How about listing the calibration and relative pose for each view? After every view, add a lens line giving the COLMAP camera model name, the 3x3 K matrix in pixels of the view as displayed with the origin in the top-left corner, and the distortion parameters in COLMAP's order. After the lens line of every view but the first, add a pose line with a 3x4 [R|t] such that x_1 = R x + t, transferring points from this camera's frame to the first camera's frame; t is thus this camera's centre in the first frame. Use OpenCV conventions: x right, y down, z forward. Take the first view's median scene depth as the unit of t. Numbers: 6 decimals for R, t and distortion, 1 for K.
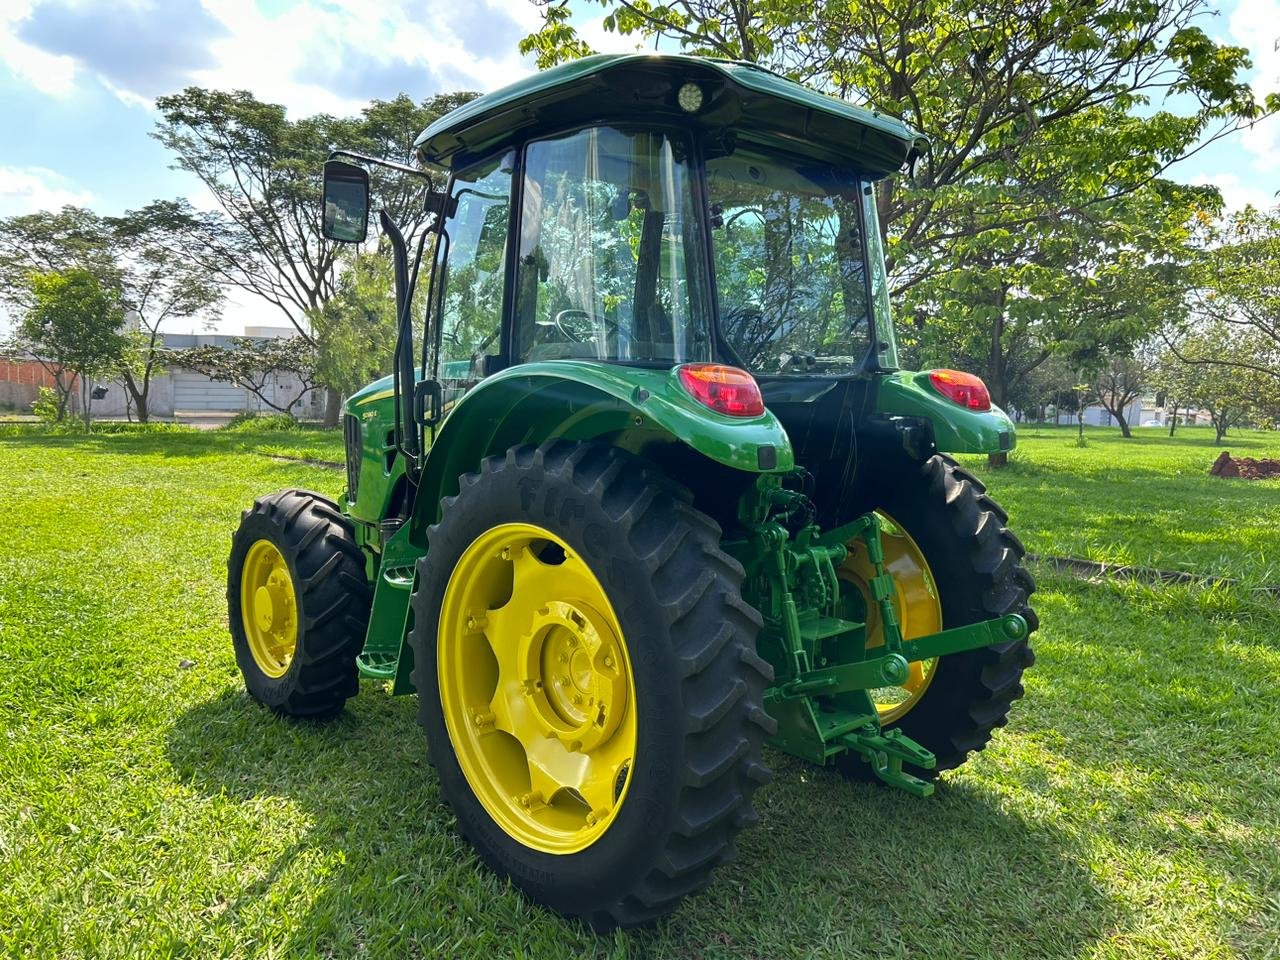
lens RADIAL K [[962.9, 0, 632.0], [0, 962.9, 473.4], [0, 0, 1]] dist [0.064009, -0.066430]
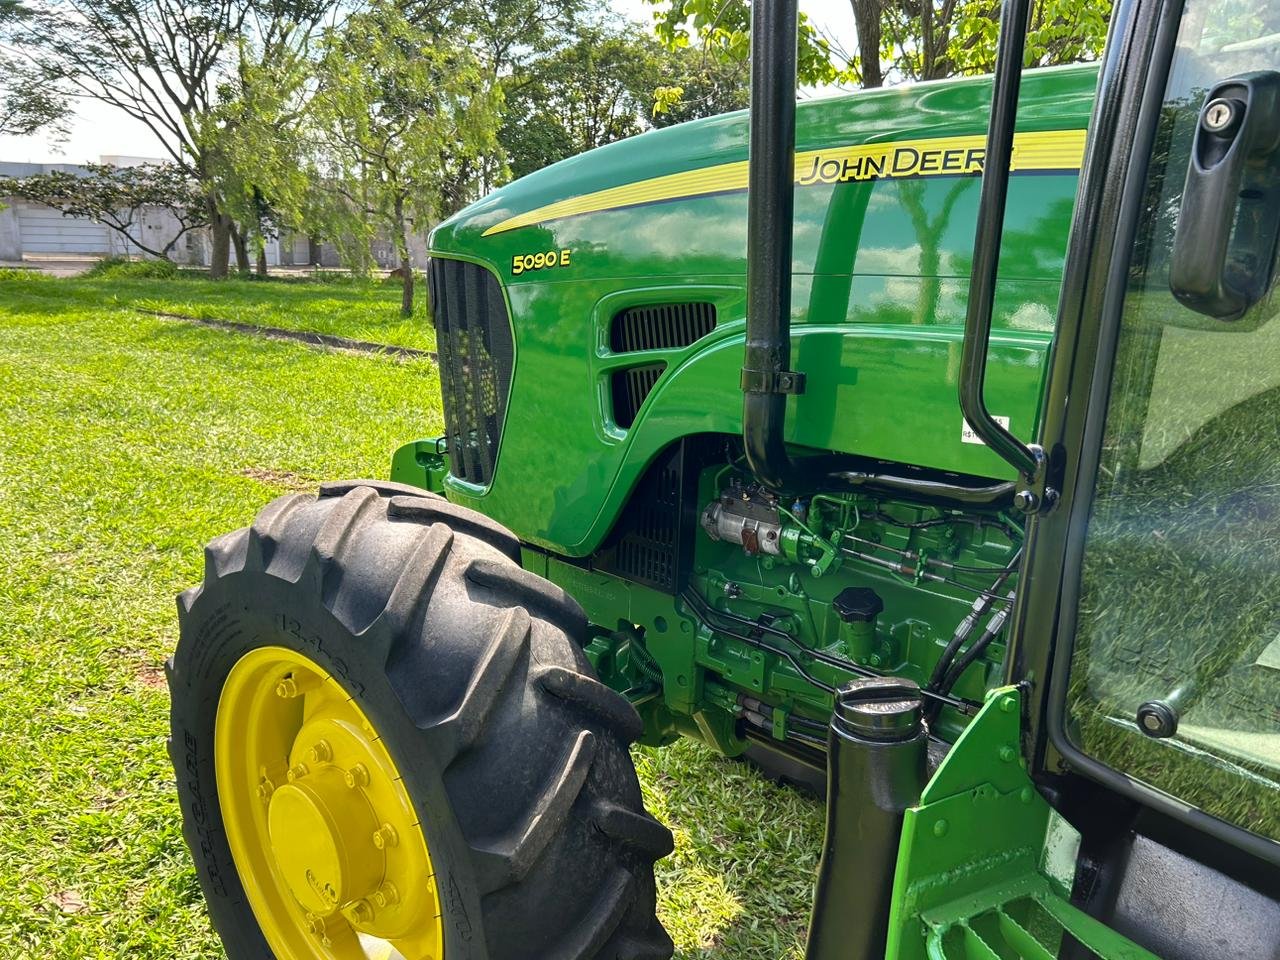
lens RADIAL K [[962.9, 0, 639.8], [0, 962.9, 482.9], [0, 0, 1]] dist [0.064009, -0.066430]
pose [[0.993763, -0.013255, 0.110719, -0.044982], [-0.004482, 0.987360, 0.158432, -0.005869], [-0.111420, -0.157941, 0.981142, 0.101920]]
